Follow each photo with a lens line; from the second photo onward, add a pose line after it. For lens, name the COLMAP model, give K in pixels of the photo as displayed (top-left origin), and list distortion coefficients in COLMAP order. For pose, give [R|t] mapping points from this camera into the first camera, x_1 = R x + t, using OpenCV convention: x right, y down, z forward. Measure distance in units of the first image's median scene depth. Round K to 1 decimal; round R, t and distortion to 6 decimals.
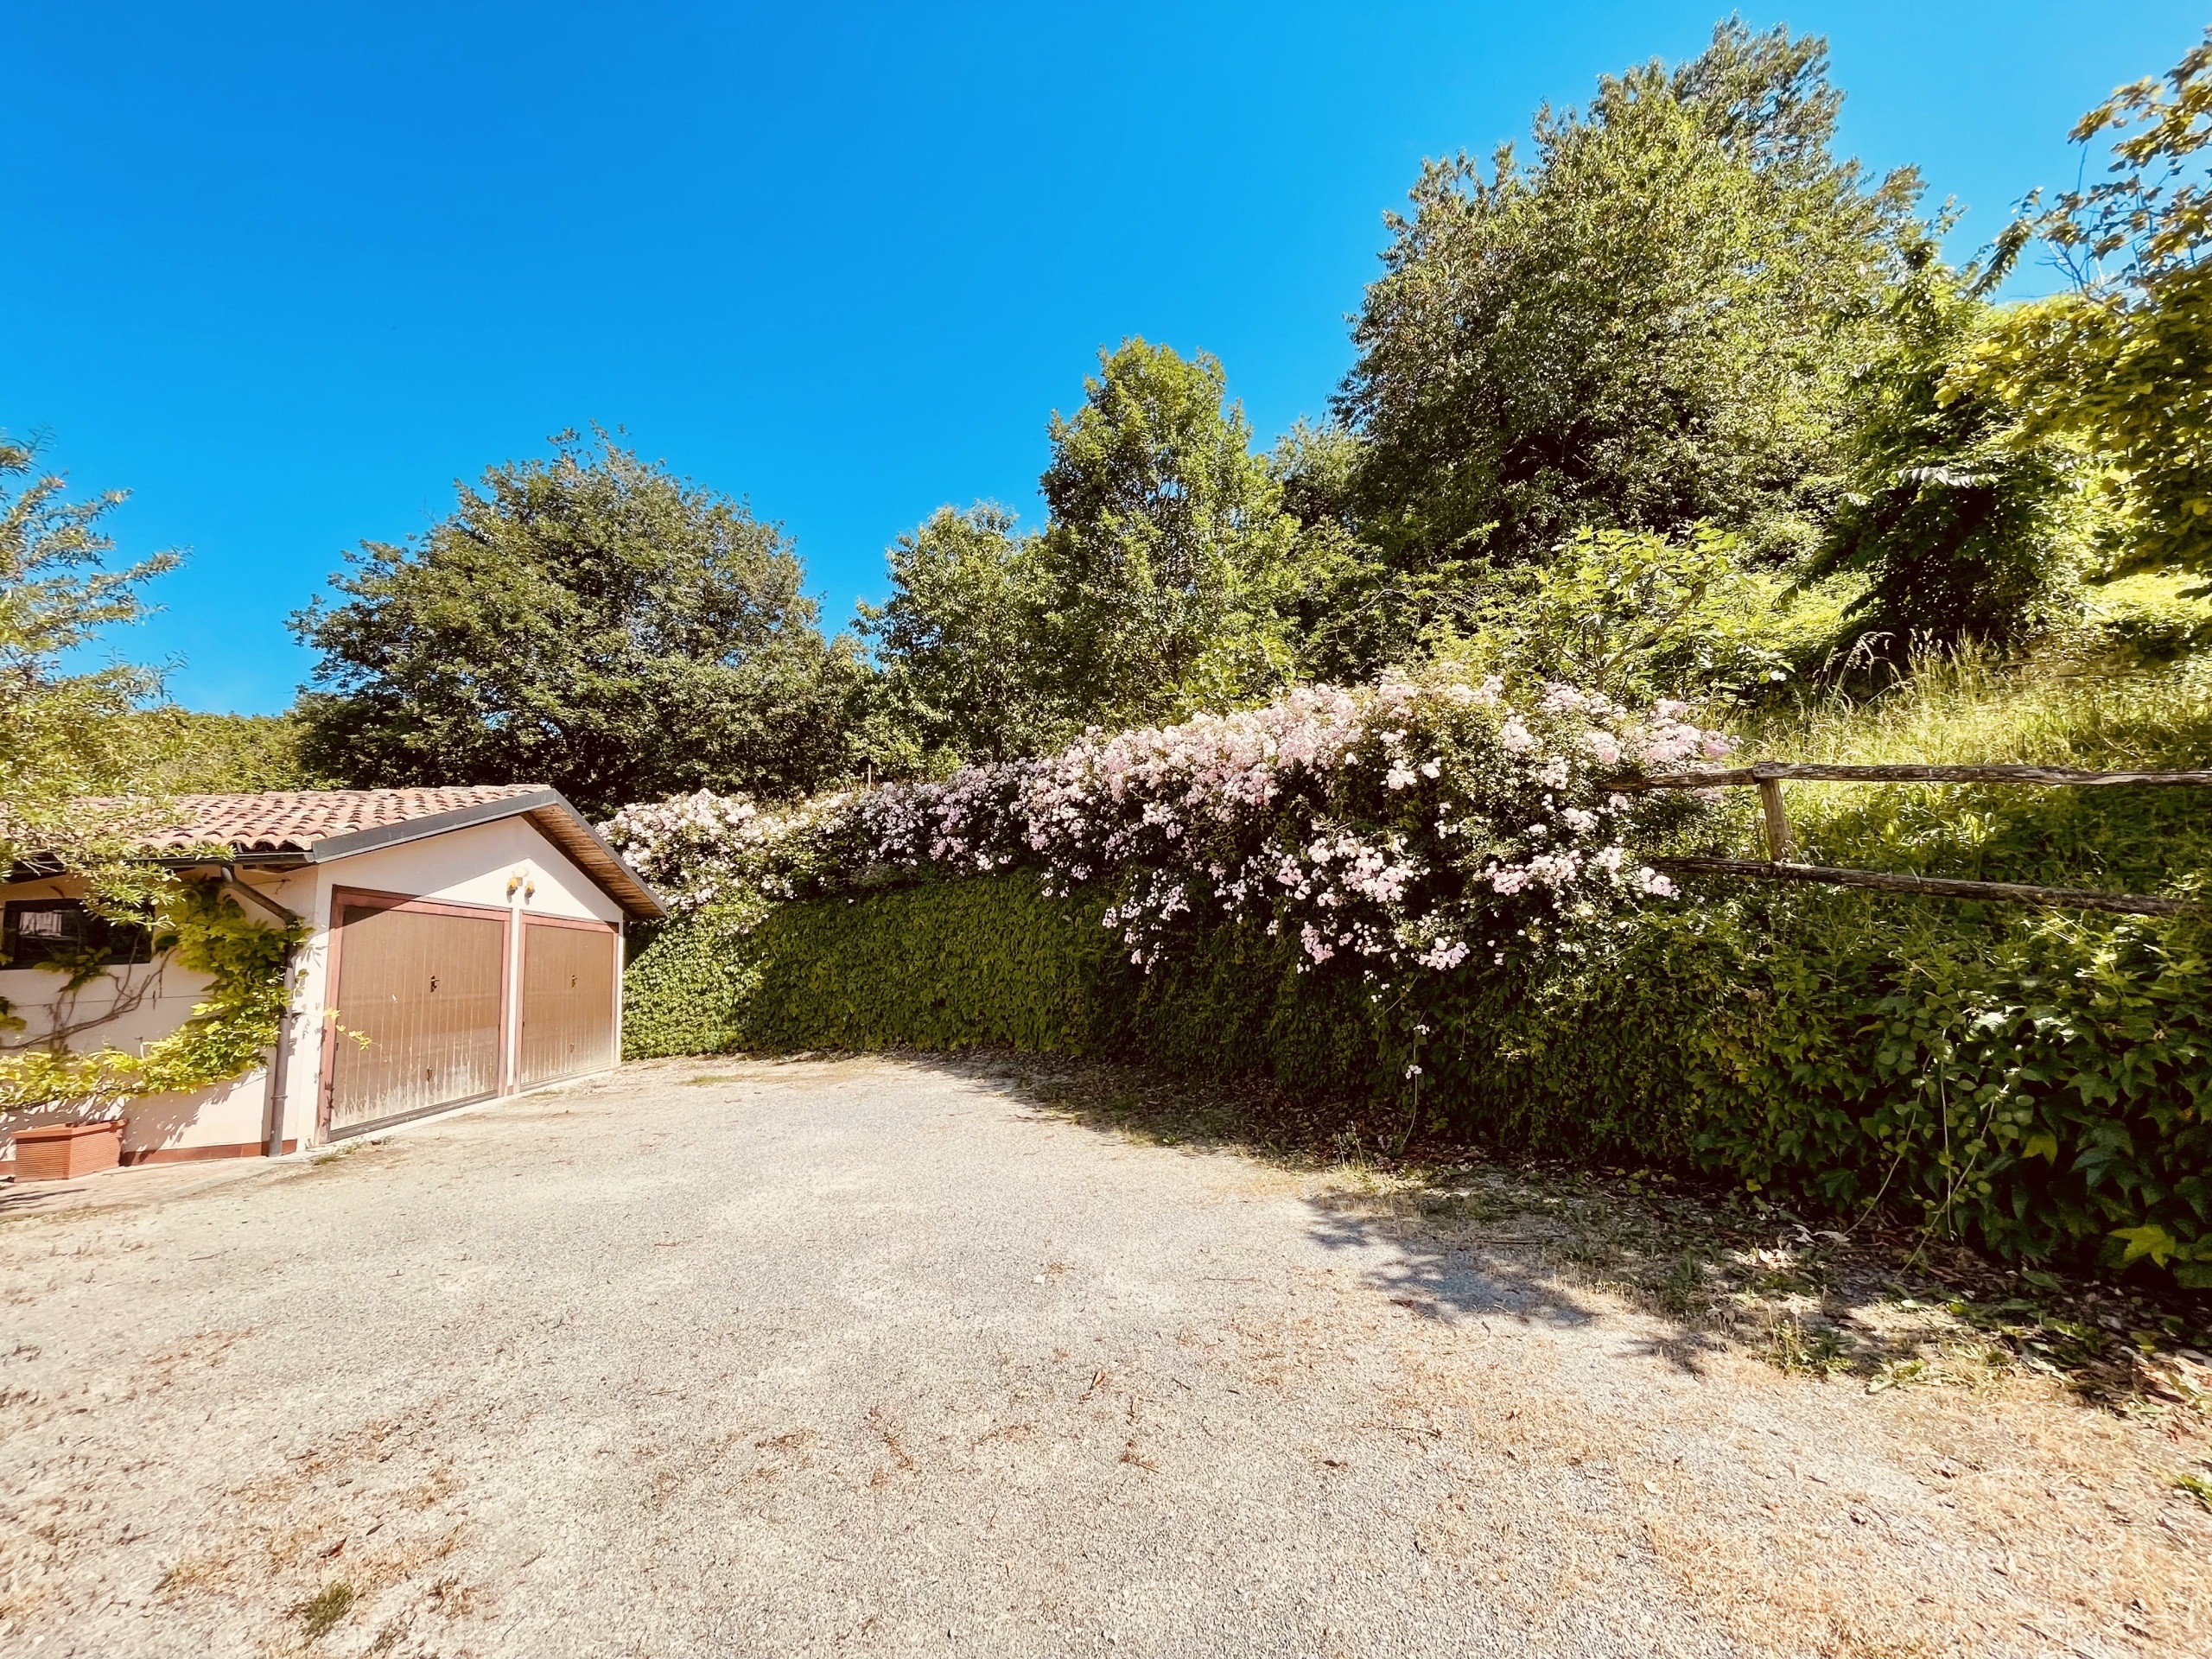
lens RADIAL K [[897.9, 0, 1106.0], [0, 897.9, 829.5], [0, 0, 1]] dist [-0.001712, -0.000026]
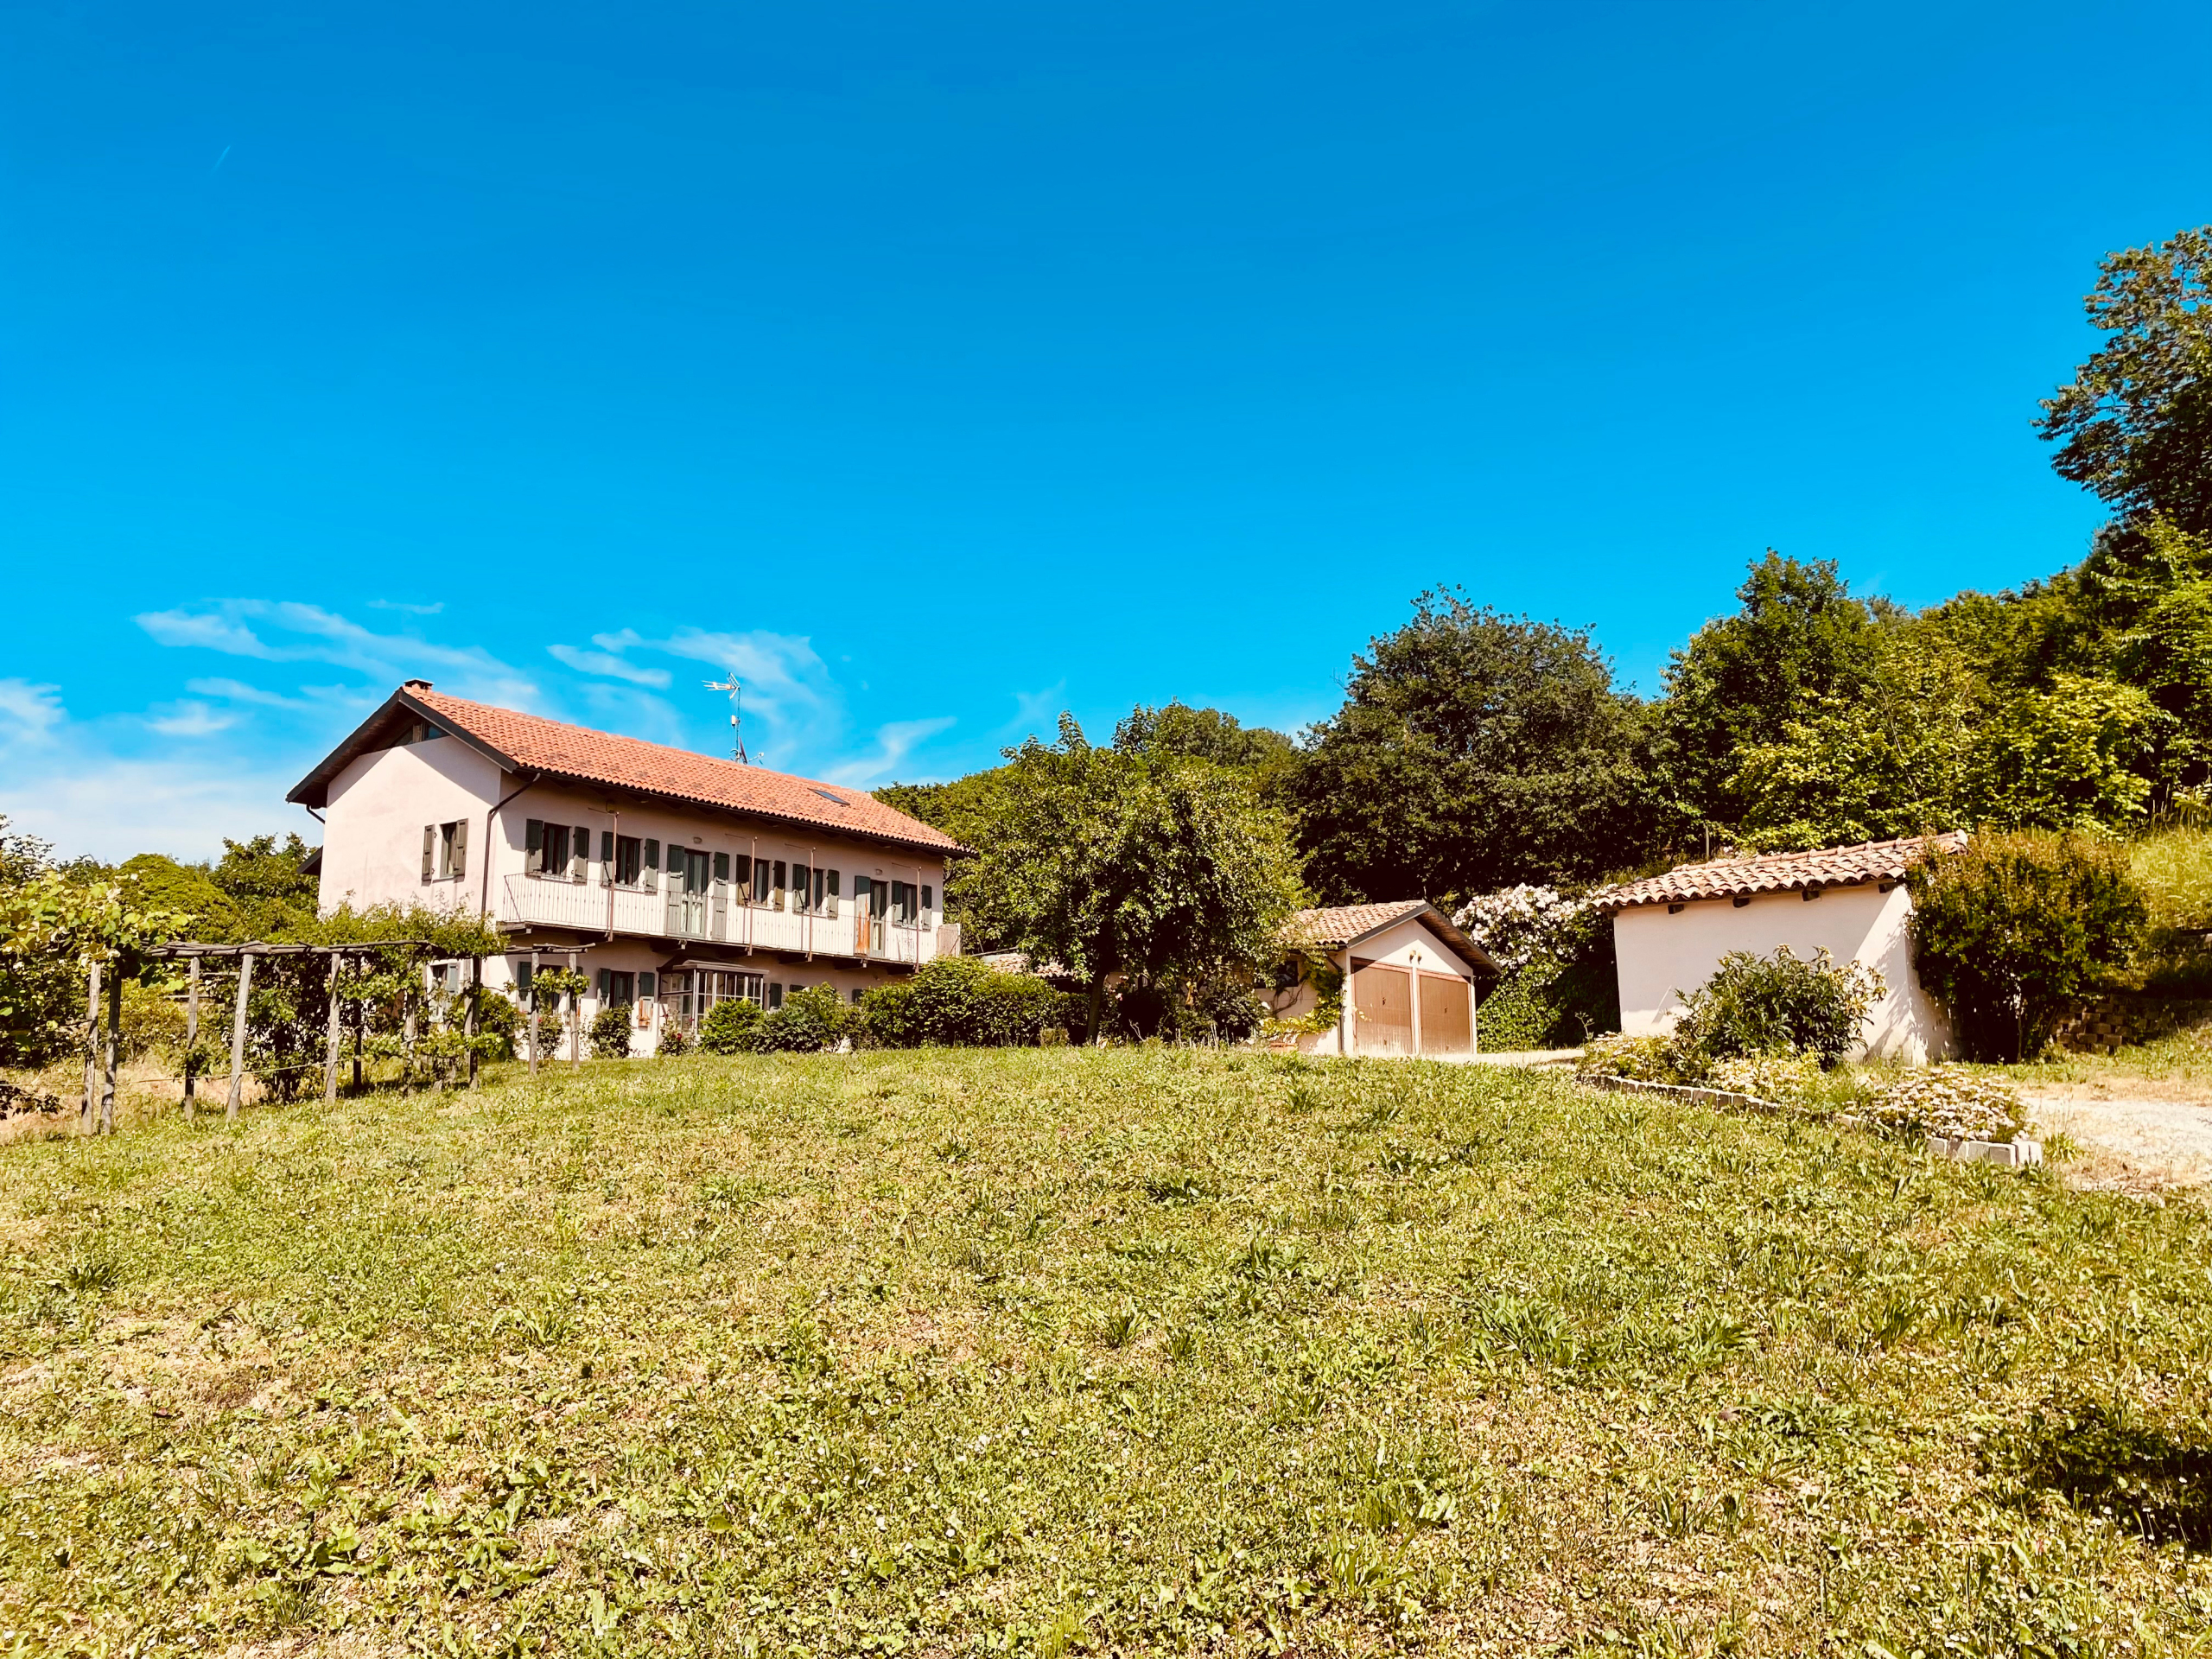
lens RADIAL K [[1482.9, 0, 1106.0], [0, 1482.9, 829.5], [0, 0, 1]] dist [0.066457, -0.069037]
pose [[0.710395, -0.071171, -0.700196, 0.777497], [0.062480, 0.997323, -0.037983, -0.086457], [0.701025, -0.016765, 0.712940, -1.194291]]
